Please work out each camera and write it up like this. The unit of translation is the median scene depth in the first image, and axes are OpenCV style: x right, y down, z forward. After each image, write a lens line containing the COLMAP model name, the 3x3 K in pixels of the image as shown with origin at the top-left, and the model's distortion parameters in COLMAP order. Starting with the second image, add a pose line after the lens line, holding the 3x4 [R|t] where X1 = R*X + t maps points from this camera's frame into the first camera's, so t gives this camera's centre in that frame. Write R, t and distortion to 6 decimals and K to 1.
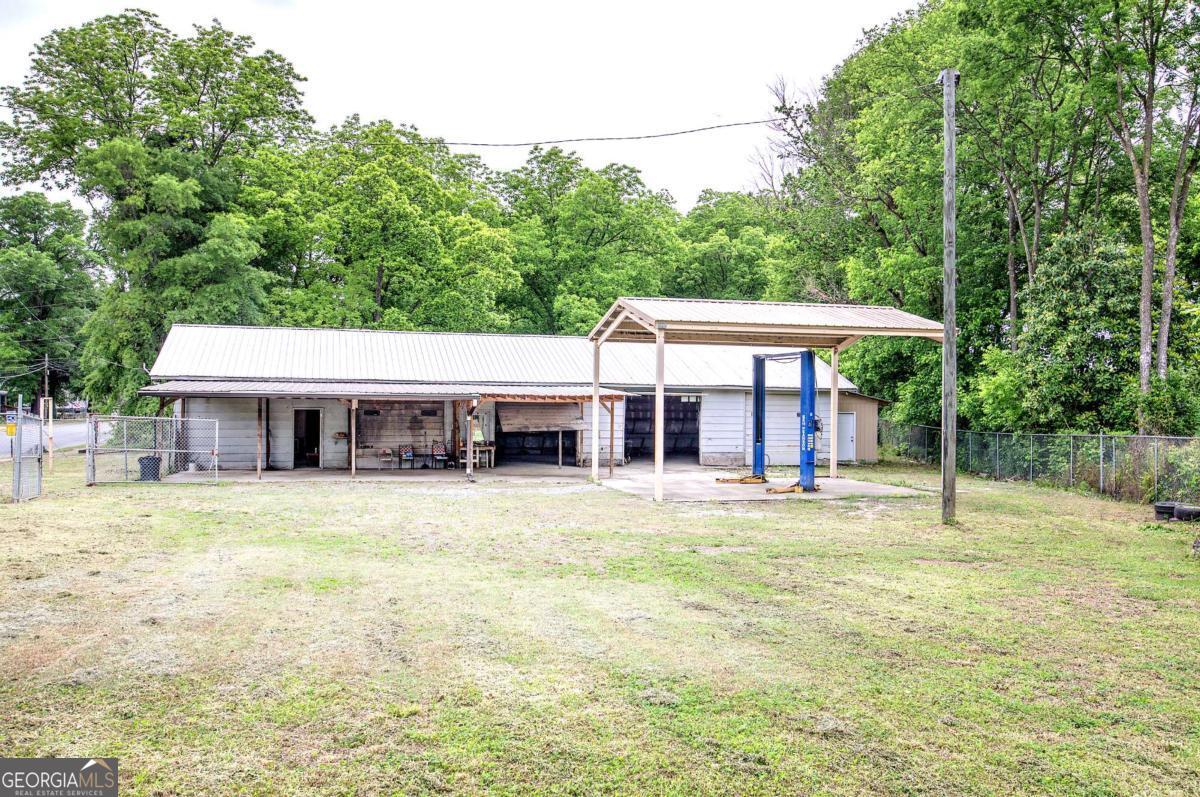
lens RADIAL K [[980.0, 0, 613.2], [0, 980.0, 408.6], [0, 0, 1]] dist [0.009125, -0.038945]
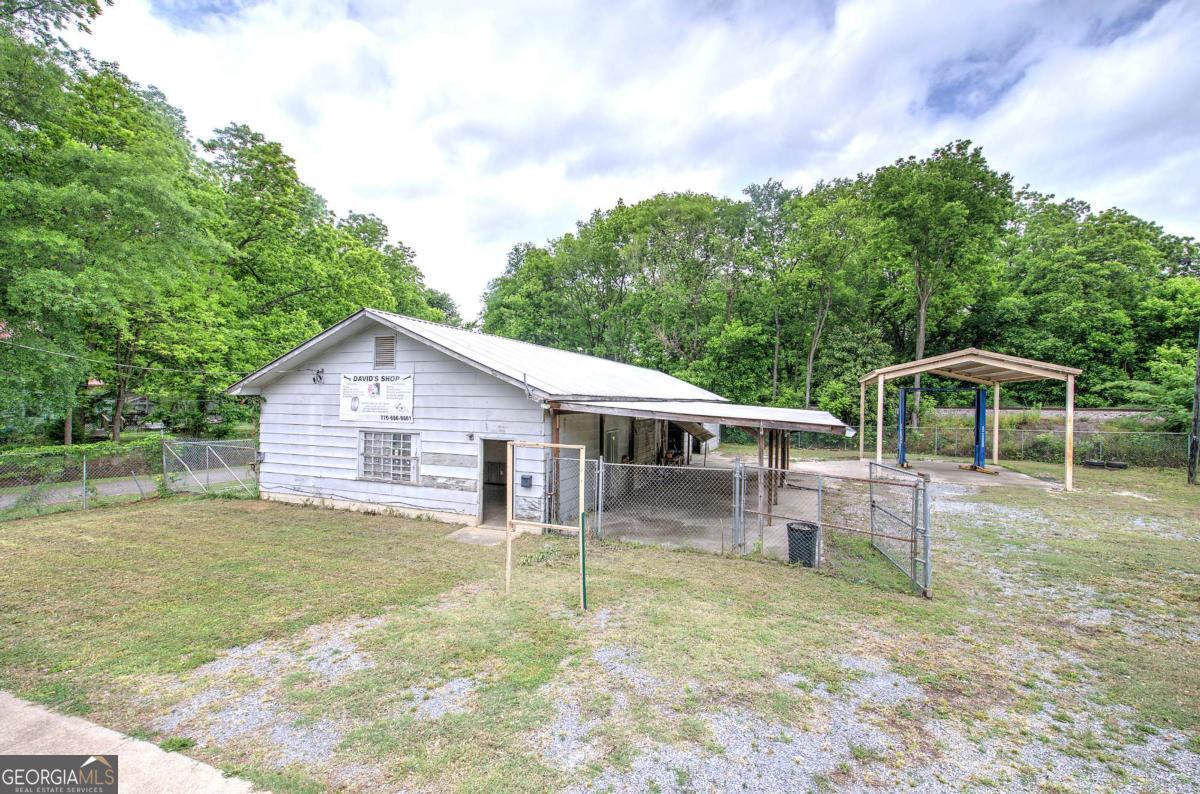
lens RADIAL K [[508.2, 0, 611.4], [0, 508.2, 402.1], [0, 0, 1]] dist [0.001246, -0.000392]
pose [[0.611693, -0.003450, 0.791087, -0.587574], [-0.004406, 0.999960, 0.007768, -0.025362], [-0.791083, -0.008237, 0.611654, 0.634439]]
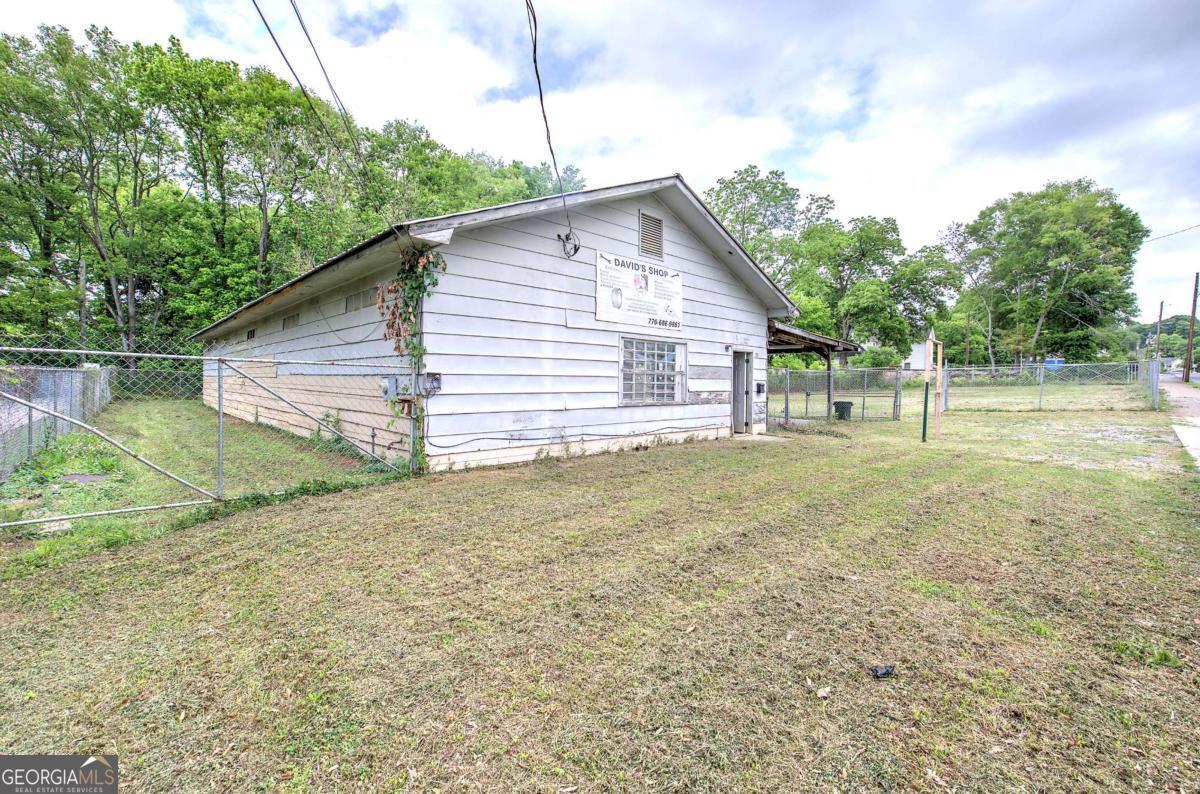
lens RADIAL K [[508.2, 0, 601.3], [0, 508.2, 411.0], [0, 0, 1]] dist [0.001246, -0.000392]
pose [[-0.454995, -0.059730, 0.888489, -0.636052], [-0.006305, 0.997939, 0.063859, 0.017258], [-0.890472, 0.023453, -0.454434, 1.101435]]
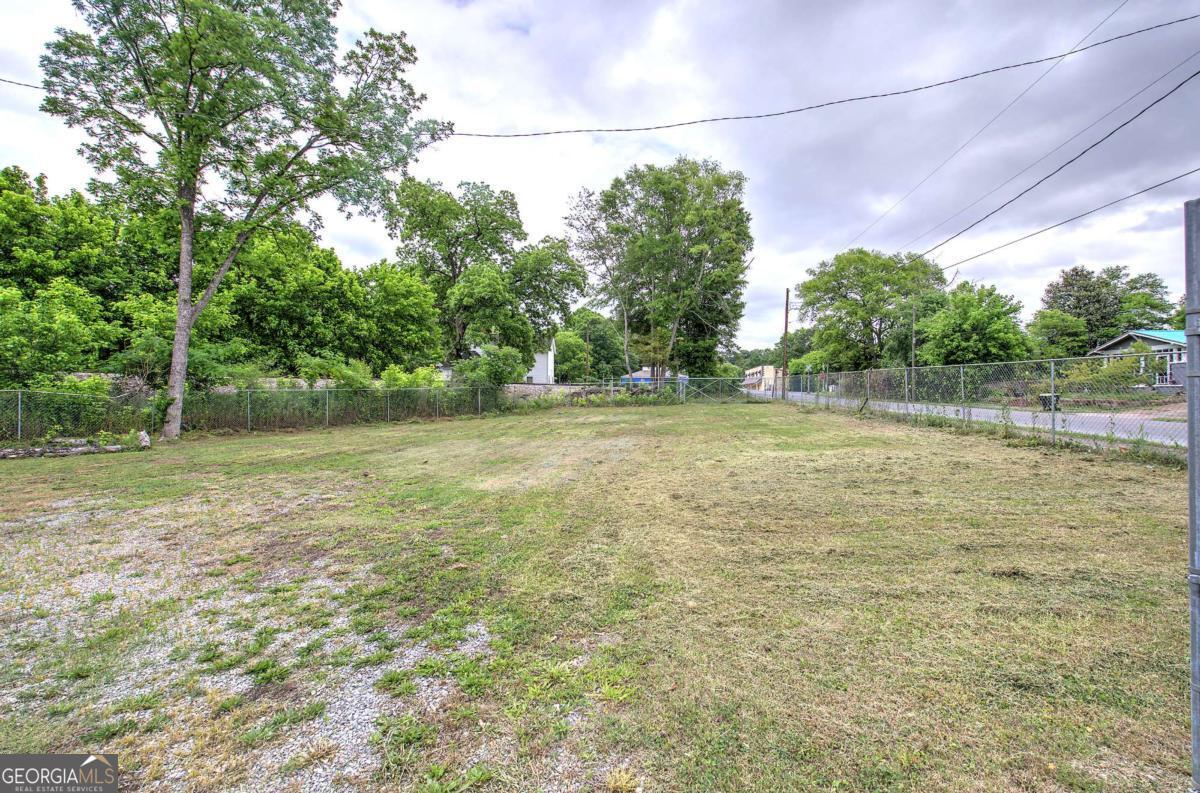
lens RADIAL K [[508.2, 0, 604.7], [0, 508.2, 393.9], [0, 0, 1]] dist [0.001246, -0.000392]
pose [[-0.922021, -0.008199, 0.387053, -0.271061], [-0.010448, 0.999939, -0.003709, 0.011542], [-0.386999, -0.007464, -0.922050, 0.563942]]
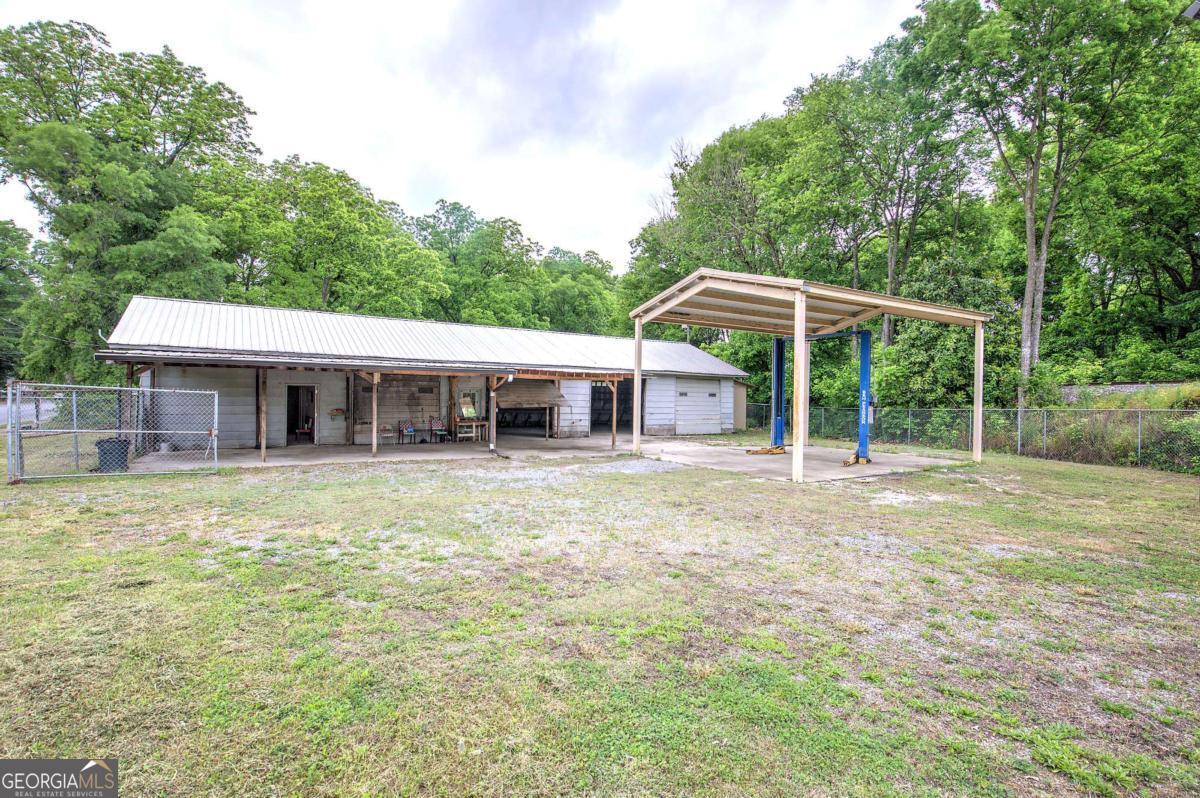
lens RADIAL K [[561.1, 0, 603.7], [0, 561.1, 411.2], [0, 0, 1]] dist [0.011588, -0.006434]
pose [[0.957389, -0.002858, 0.288789, -0.163062], [-0.004591, 0.999674, 0.025114, 0.009722], [-0.288766, -0.025370, 0.957063, 0.327265]]
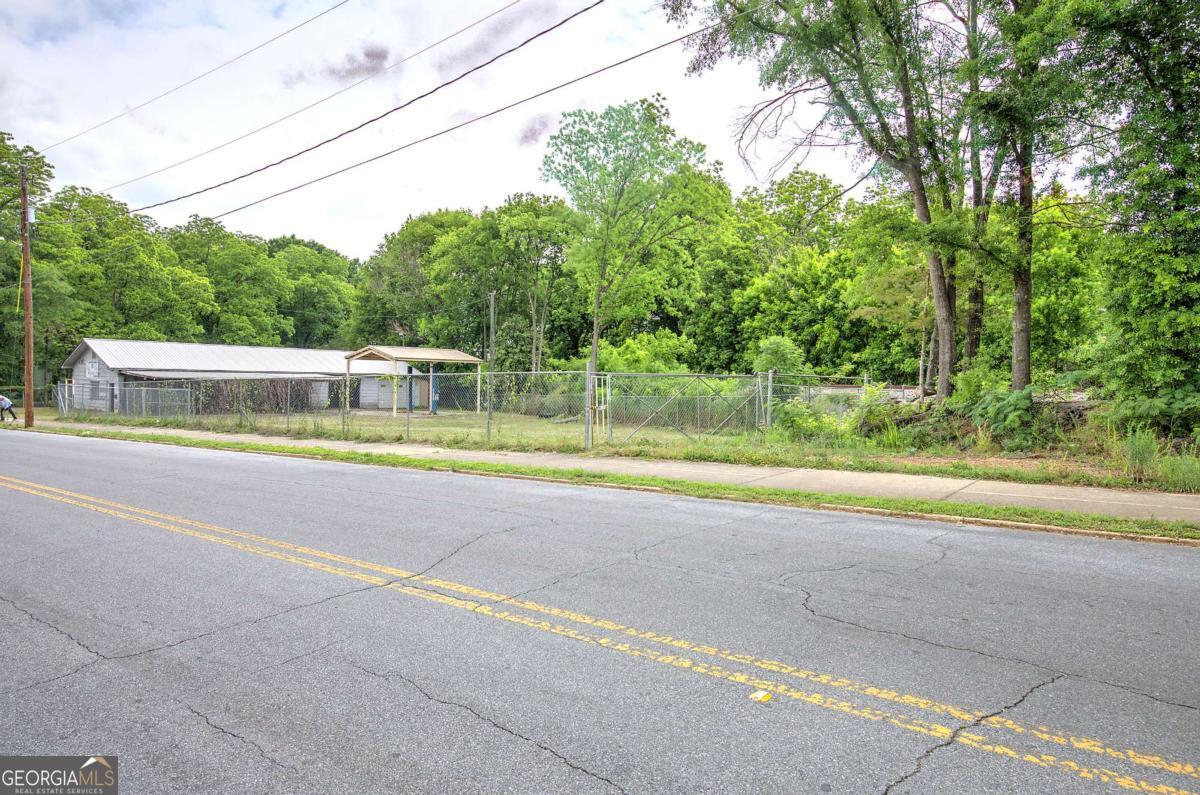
lens RADIAL K [[747.1, 0, 600.7], [0, 747.1, 399.1], [0, 0, 1]] dist [0.019949, -0.020623]
pose [[0.818478, -0.009323, 0.574462, -0.444665], [-0.009493, 0.999512, 0.029747, -0.020252], [-0.574459, -0.029801, 0.817991, -0.729690]]
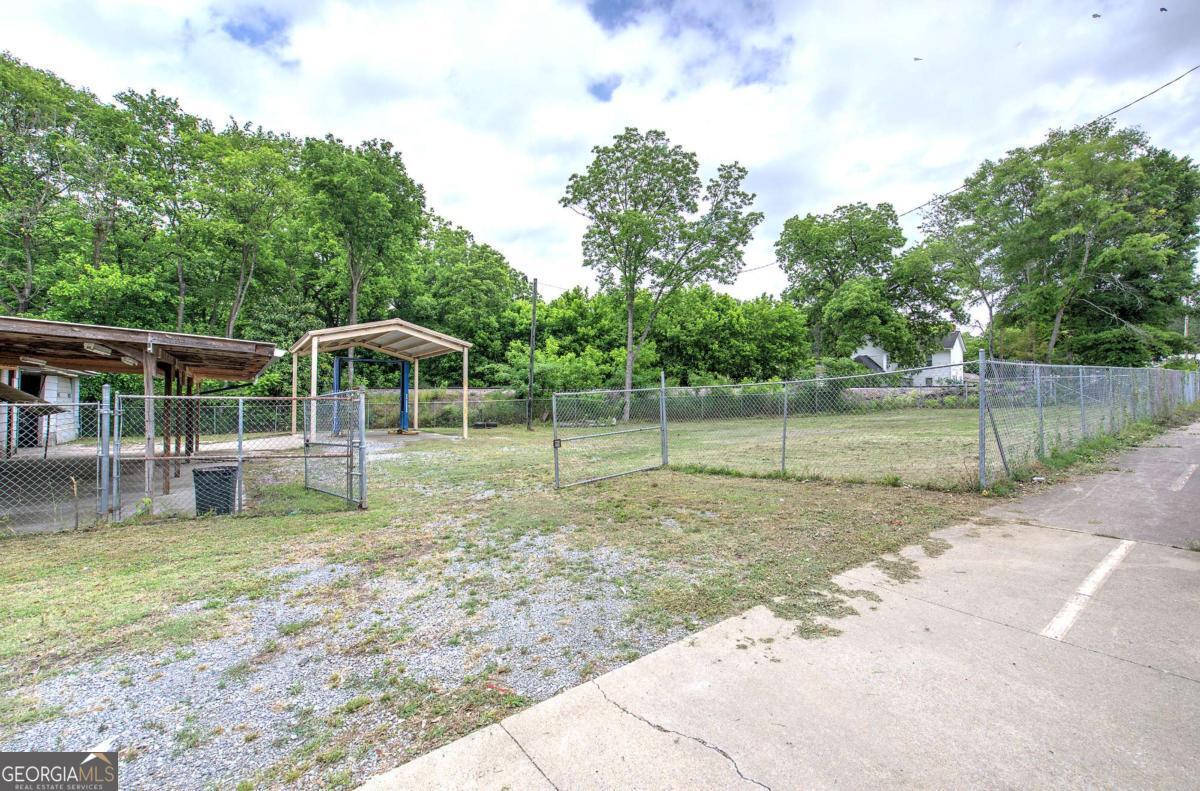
lens RADIAL K [[508.2, 0, 607.7], [0, 508.2, 392.5], [0, 0, 1]] dist [0.001246, -0.000392]
pose [[-0.345337, 0.008264, 0.938442, -0.575734], [0.002058, 0.999965, -0.008048, 0.008314], [-0.938476, -0.000848, -0.345342, 0.636450]]
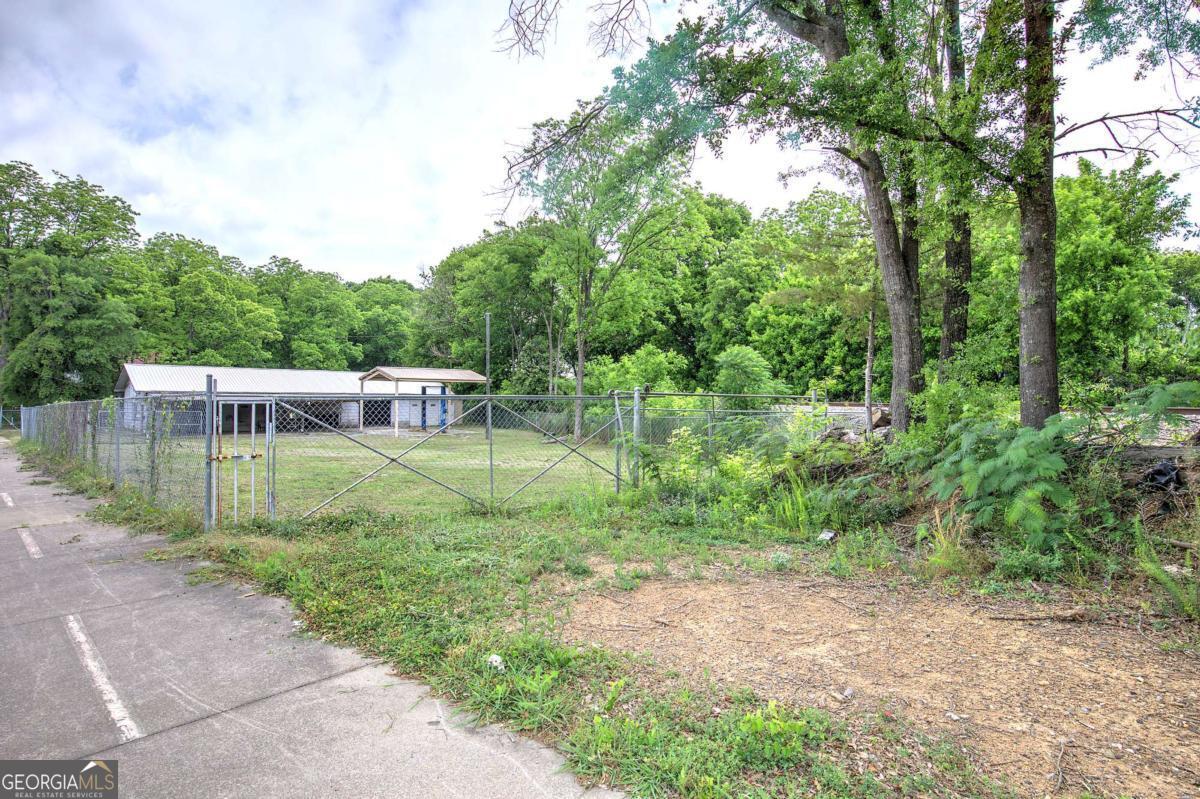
lens RADIAL K [[632.5, 0, 609.5], [0, 632.5, 396.3], [0, 0, 1]] dist [-0.003371, 0.002113]
pose [[0.874549, -0.001161, 0.484936, -0.193639], [-0.000761, 0.999993, 0.003767, -0.022911], [-0.484936, -0.003663, 0.874542, -0.613835]]
